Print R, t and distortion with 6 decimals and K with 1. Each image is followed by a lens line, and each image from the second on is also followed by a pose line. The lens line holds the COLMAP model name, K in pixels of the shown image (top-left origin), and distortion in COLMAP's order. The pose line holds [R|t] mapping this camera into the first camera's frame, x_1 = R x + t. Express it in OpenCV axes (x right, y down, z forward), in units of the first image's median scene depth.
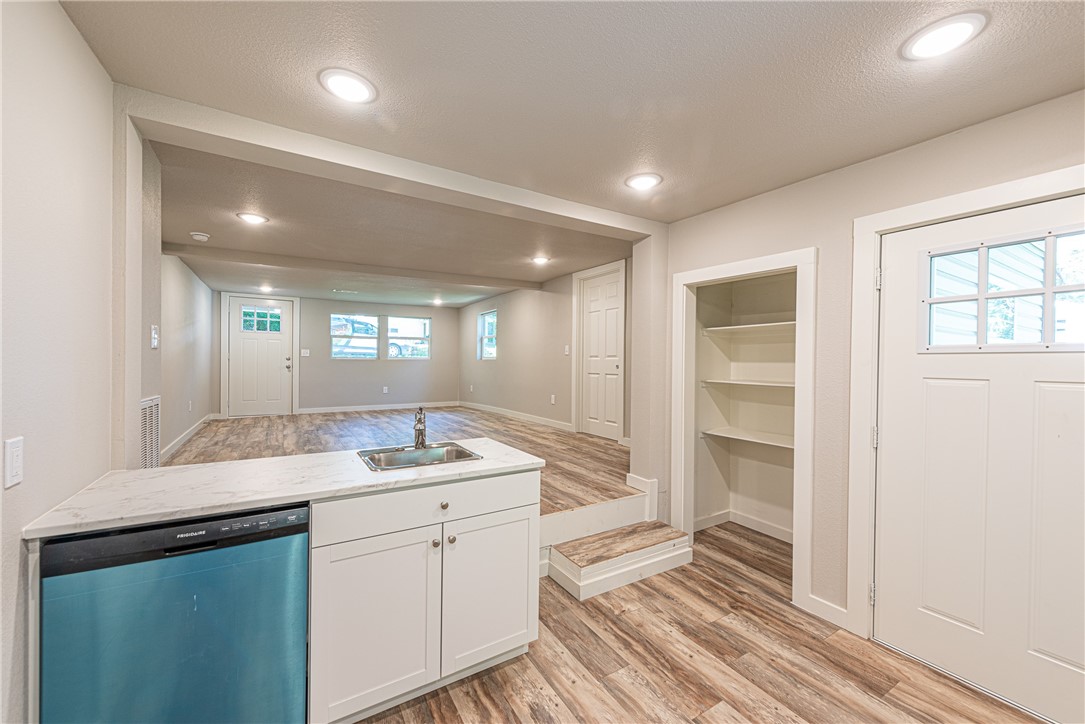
lens RADIAL K [[425.5, 0, 542.9], [0, 425.5, 364.8], [0, 0, 1]] dist [0.012861, -0.002728]
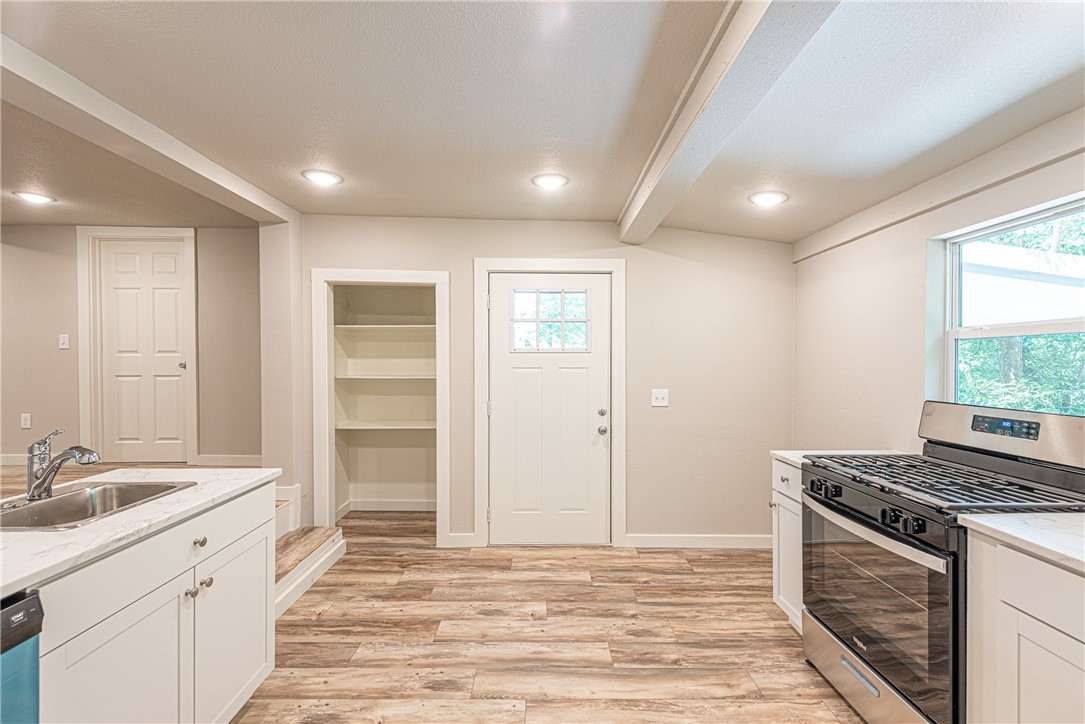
lens RADIAL K [[477.3, 0, 539.1], [0, 477.3, 360.8], [0, 0, 1]] dist [0.017969, -0.000020]
pose [[0.521383, -0.012024, 0.853238, -0.514544], [0.011186, 0.999911, 0.007256, -0.006518], [-0.853250, 0.005762, 0.521471, -0.009275]]
